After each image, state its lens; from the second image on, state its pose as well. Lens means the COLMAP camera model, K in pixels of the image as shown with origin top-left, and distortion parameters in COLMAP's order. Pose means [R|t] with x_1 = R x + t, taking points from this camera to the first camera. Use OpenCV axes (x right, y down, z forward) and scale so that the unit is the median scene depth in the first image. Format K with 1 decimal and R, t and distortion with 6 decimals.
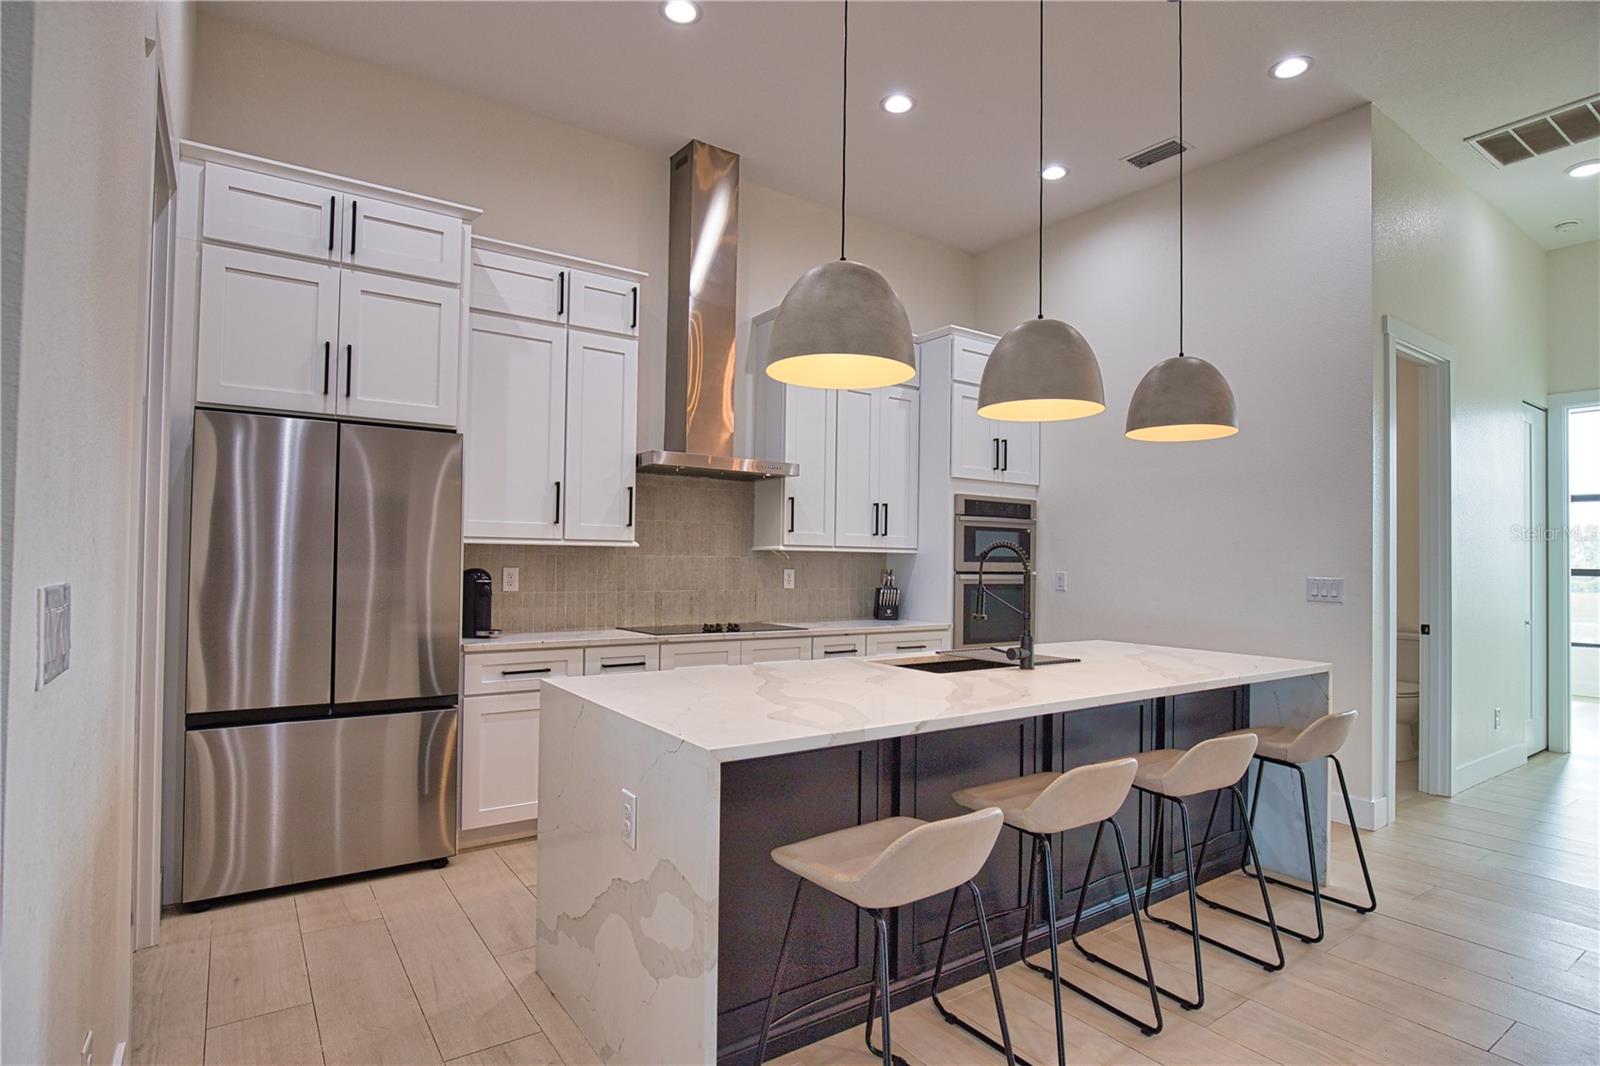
lens RADIAL K [[822.8, 0, 806.2], [0, 822.8, 541.9], [0, 0, 1]] dist [-0.023869, 0.005374]
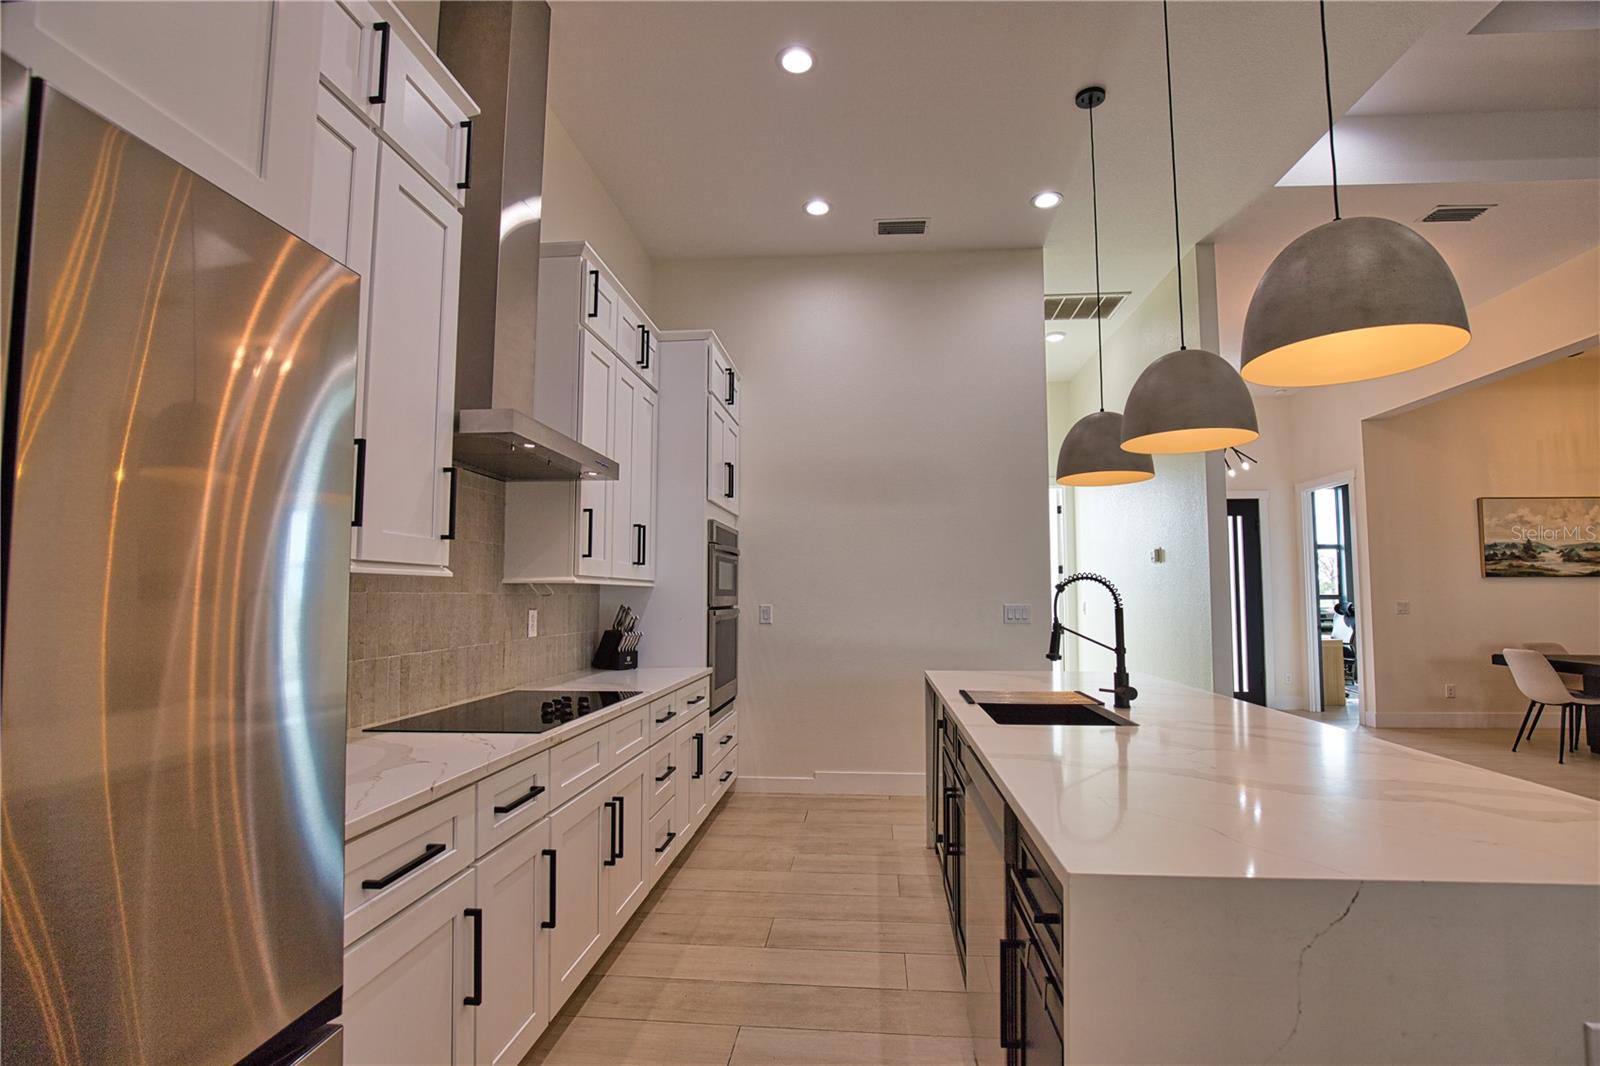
lens RADIAL K [[730.1, 0, 812.0], [0, 730.1, 544.0], [0, 0, 1]] dist [-0.032472, 0.005348]
pose [[0.645039, 0.038987, 0.763154, -0.375233], [-0.006255, 0.998934, -0.045746, 0.003908], [-0.764124, 0.024734, 0.644595, 0.447006]]
